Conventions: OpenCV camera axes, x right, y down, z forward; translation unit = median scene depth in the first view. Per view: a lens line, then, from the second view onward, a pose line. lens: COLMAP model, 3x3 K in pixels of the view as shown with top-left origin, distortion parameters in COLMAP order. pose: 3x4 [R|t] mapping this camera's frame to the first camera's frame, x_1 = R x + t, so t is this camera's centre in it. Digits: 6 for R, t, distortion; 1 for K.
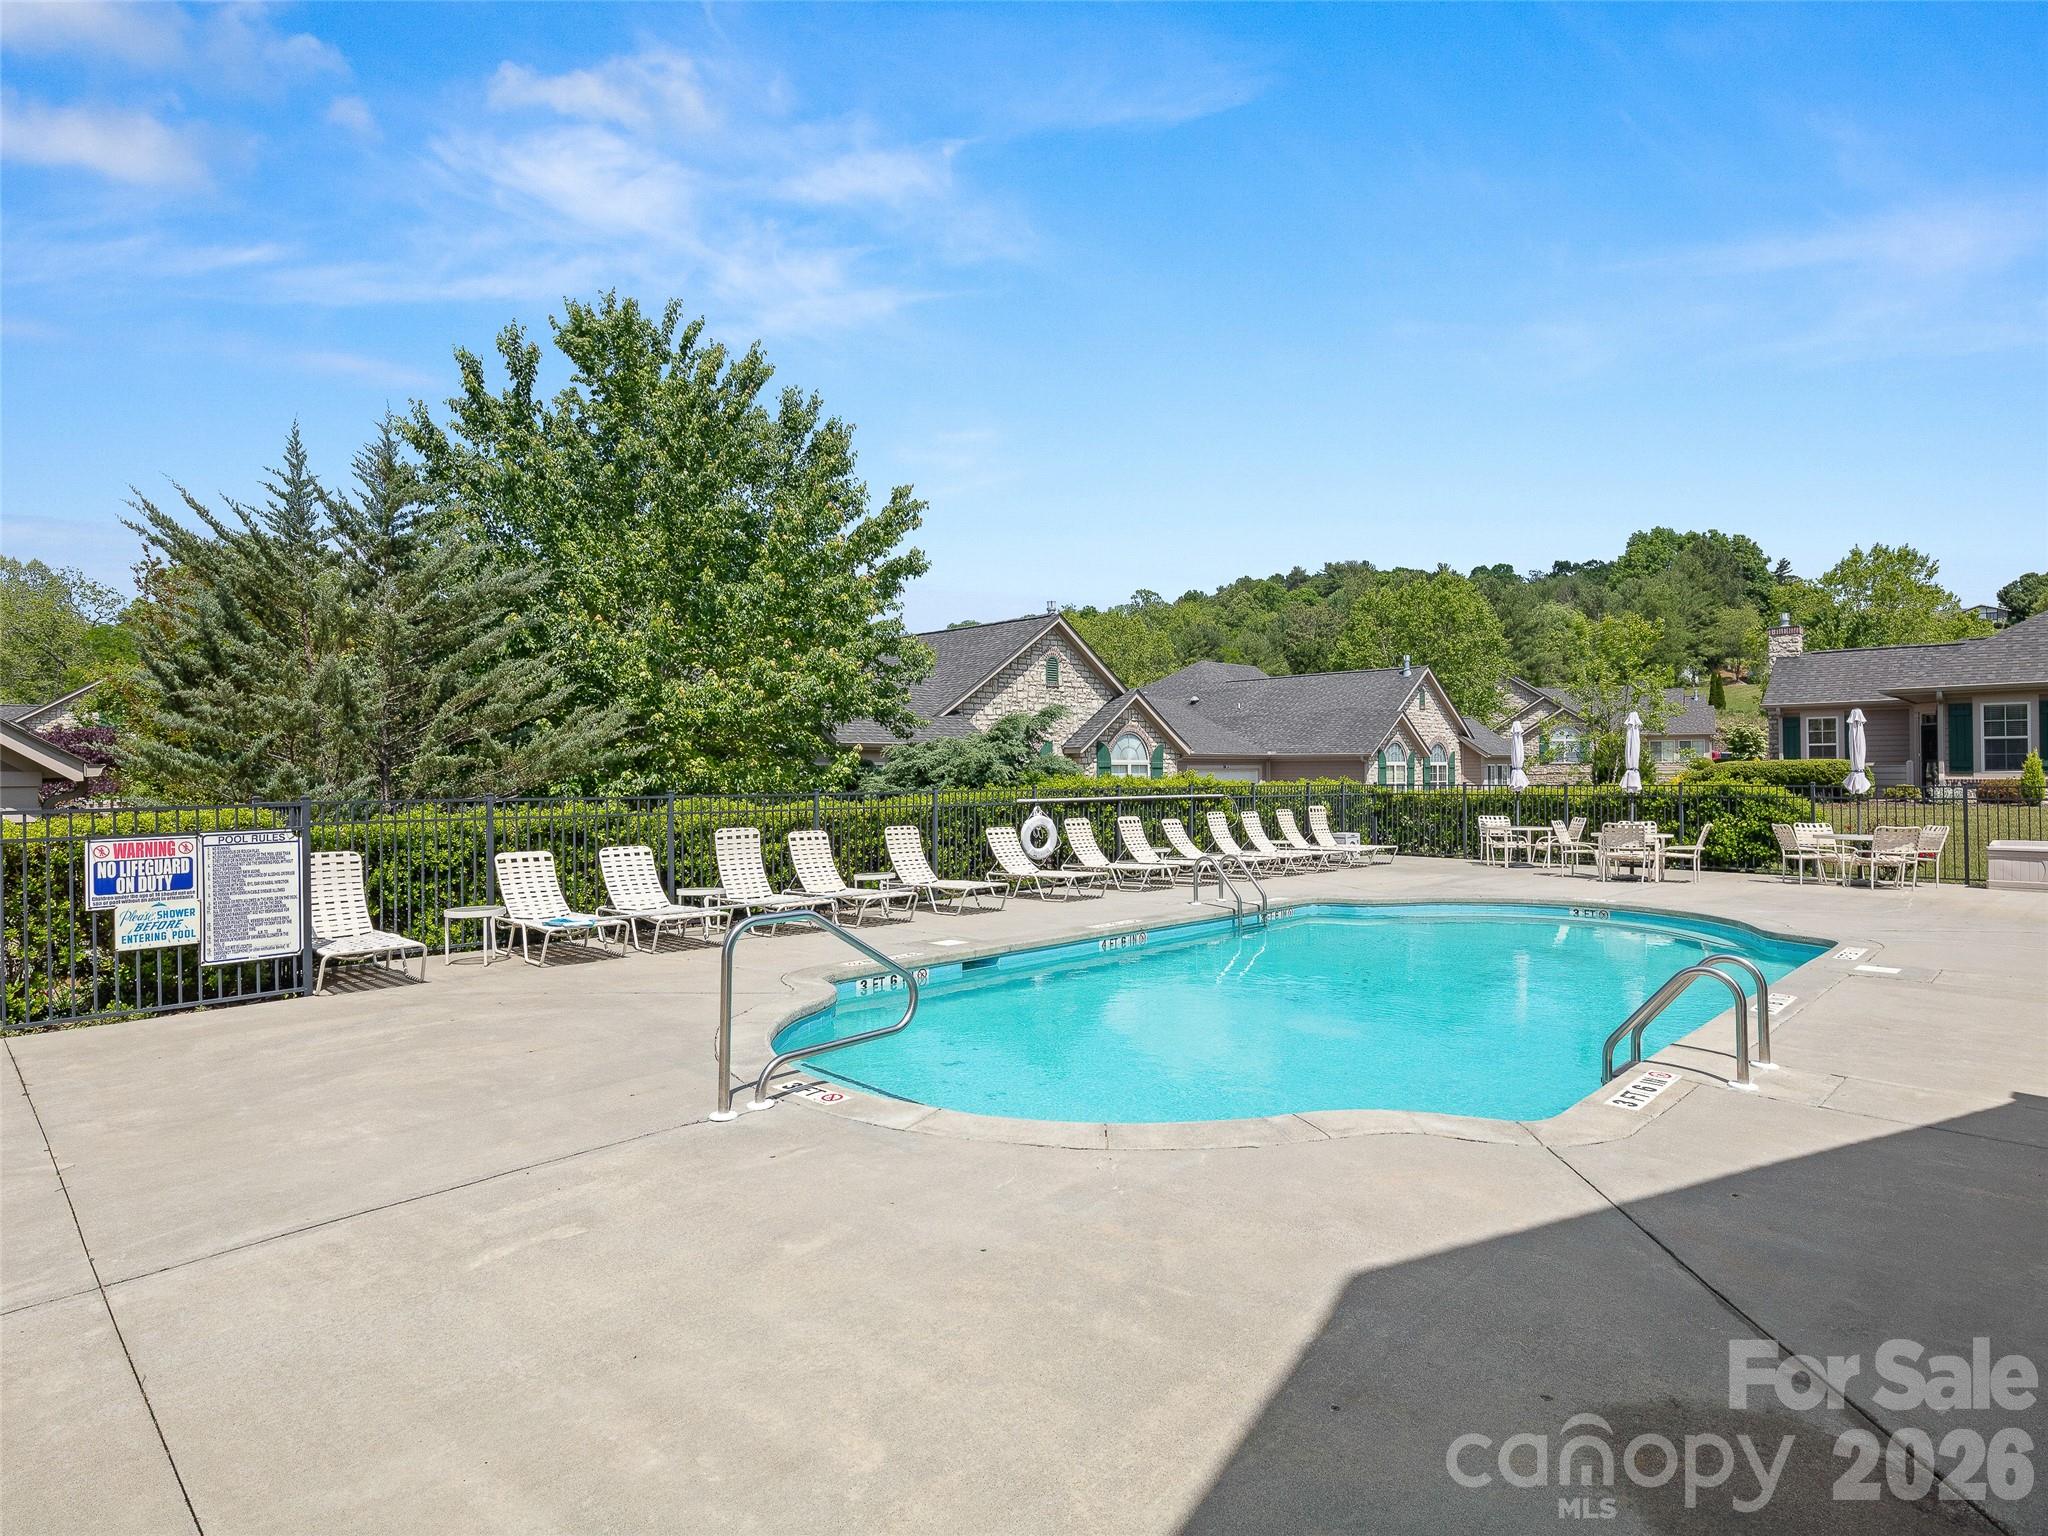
lens RADIAL K [[1124.3, 0, 1017.3], [0, 1124.3, 767.6], [0, 0, 1]] dist [-0.000744, -0.000484]
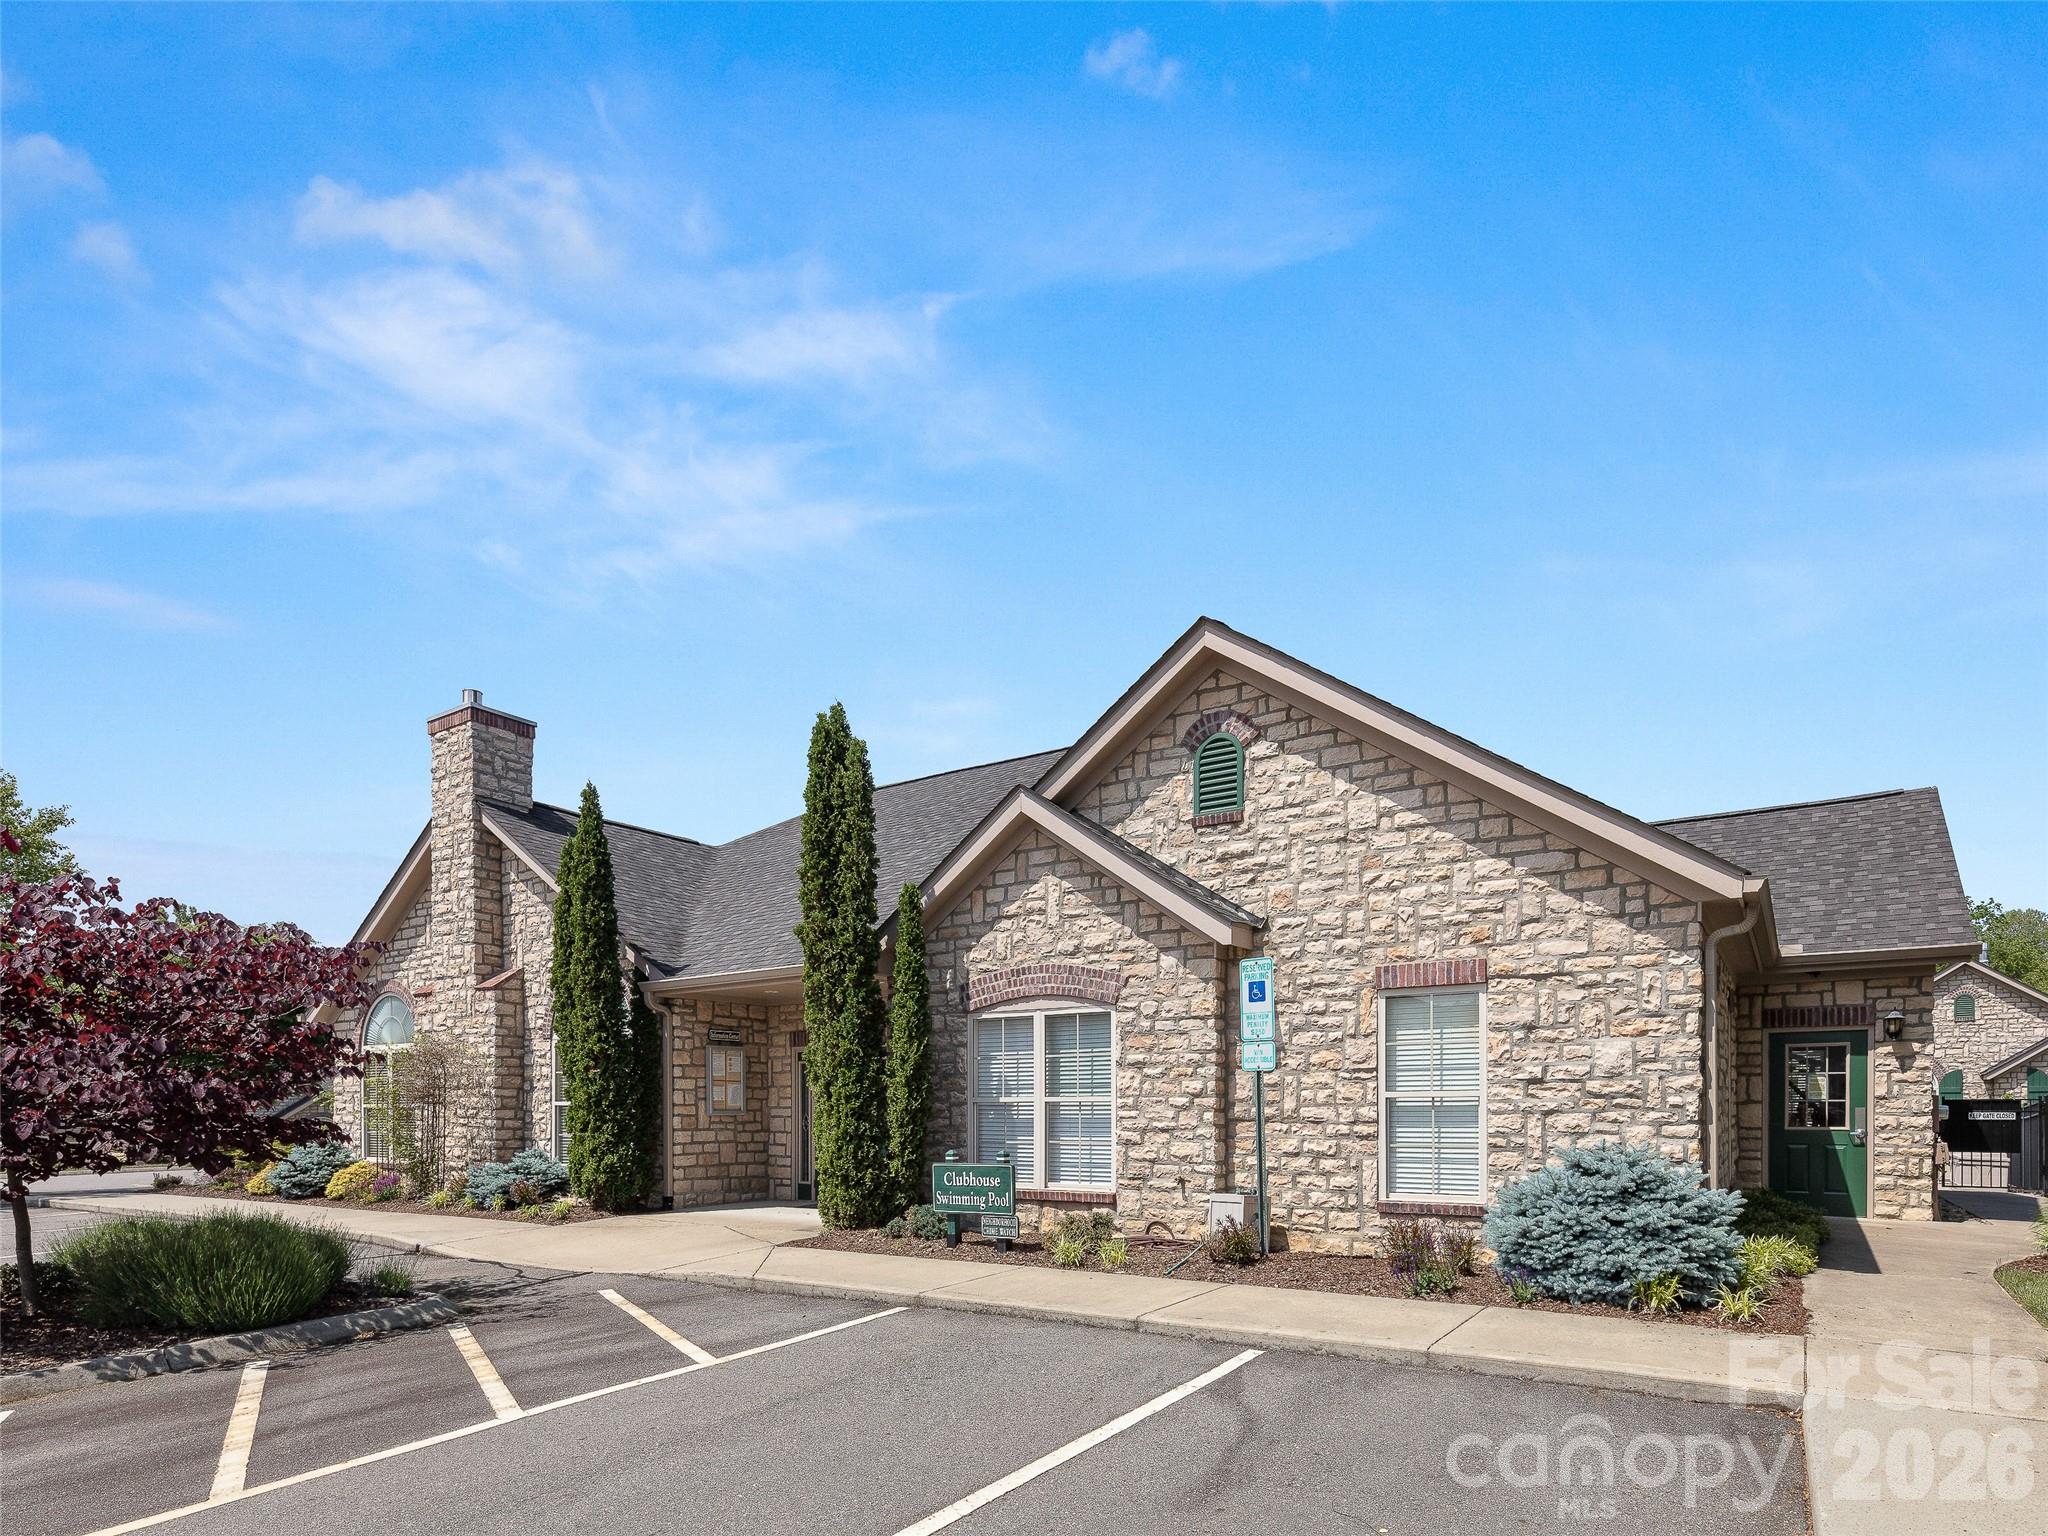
lens RADIAL K [[1124.3, 0, 1026.7], [0, 1124.3, 772.1], [0, 0, 1]] dist [-0.000744, -0.000484]
pose [[0.999919, 0.012760, -0.000066, 0.003426], [-0.012753, 0.999535, 0.027703, -0.272400], [0.000420, -0.027700, 0.999616, 0.269128]]
